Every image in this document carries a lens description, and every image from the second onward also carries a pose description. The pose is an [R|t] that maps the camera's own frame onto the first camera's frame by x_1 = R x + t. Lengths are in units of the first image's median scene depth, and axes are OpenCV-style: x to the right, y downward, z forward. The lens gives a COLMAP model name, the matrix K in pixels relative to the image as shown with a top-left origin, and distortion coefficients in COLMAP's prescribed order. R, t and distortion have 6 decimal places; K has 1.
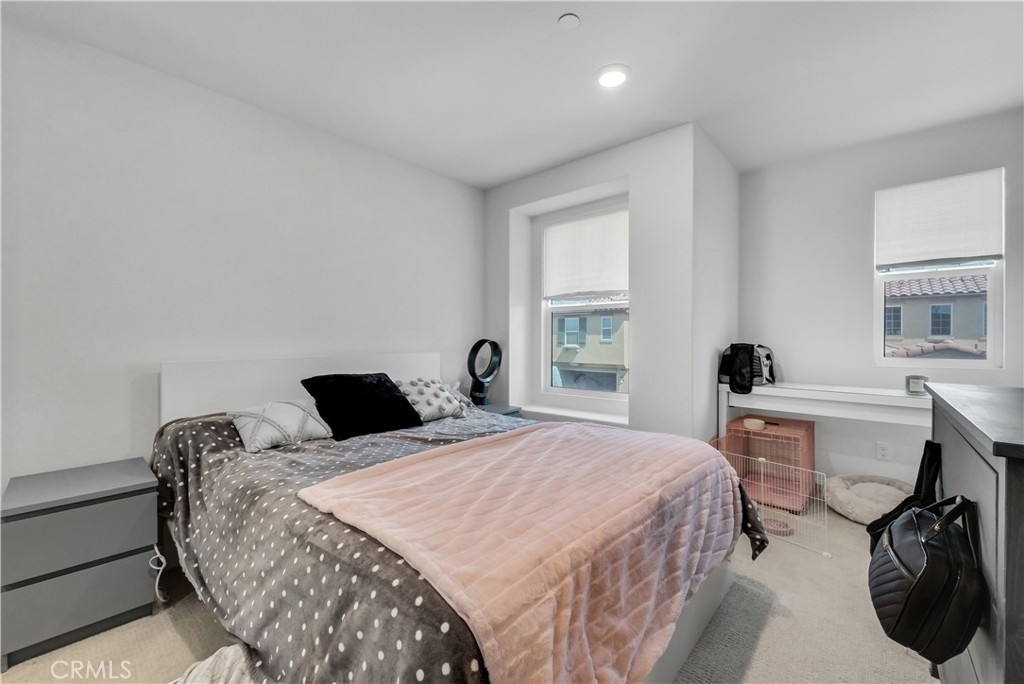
lens RADIAL K [[419.4, 0, 513.0], [0, 419.4, 340.7], [0, 0, 1]] dist [0.000940, 0.000575]
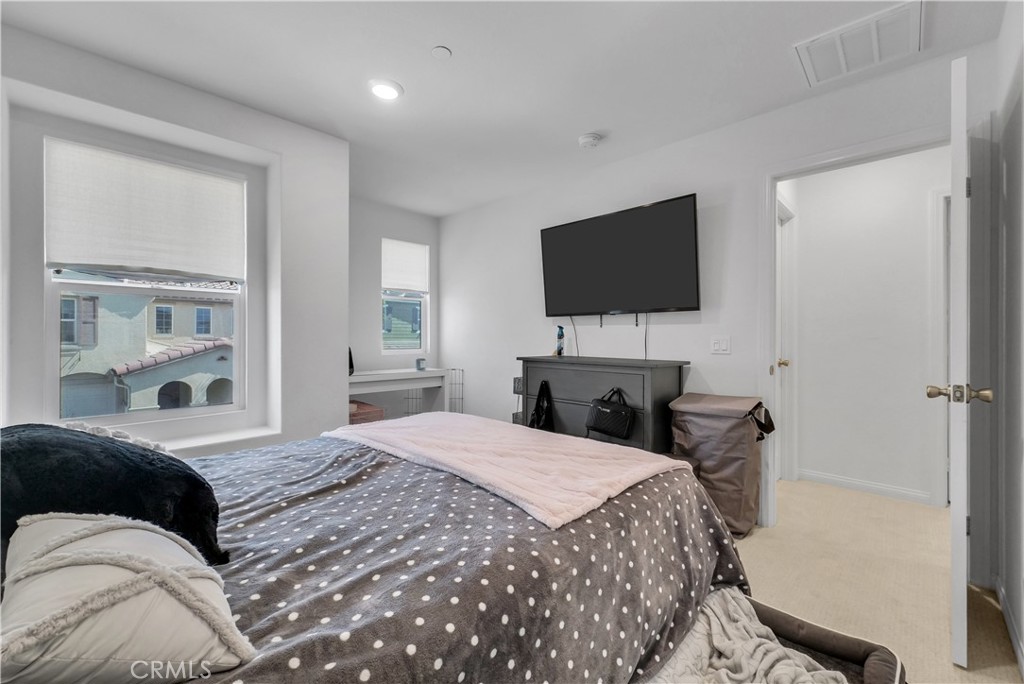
lens RADIAL K [[419.4, 0, 513.0], [0, 419.4, 338.5], [0, 0, 1]] dist [0.000940, 0.000575]
pose [[0.047754, -0.004342, 0.998850, -0.455567], [0.005853, 0.999975, 0.004067, -0.001449], [-0.998842, 0.005652, 0.047779, 0.356975]]
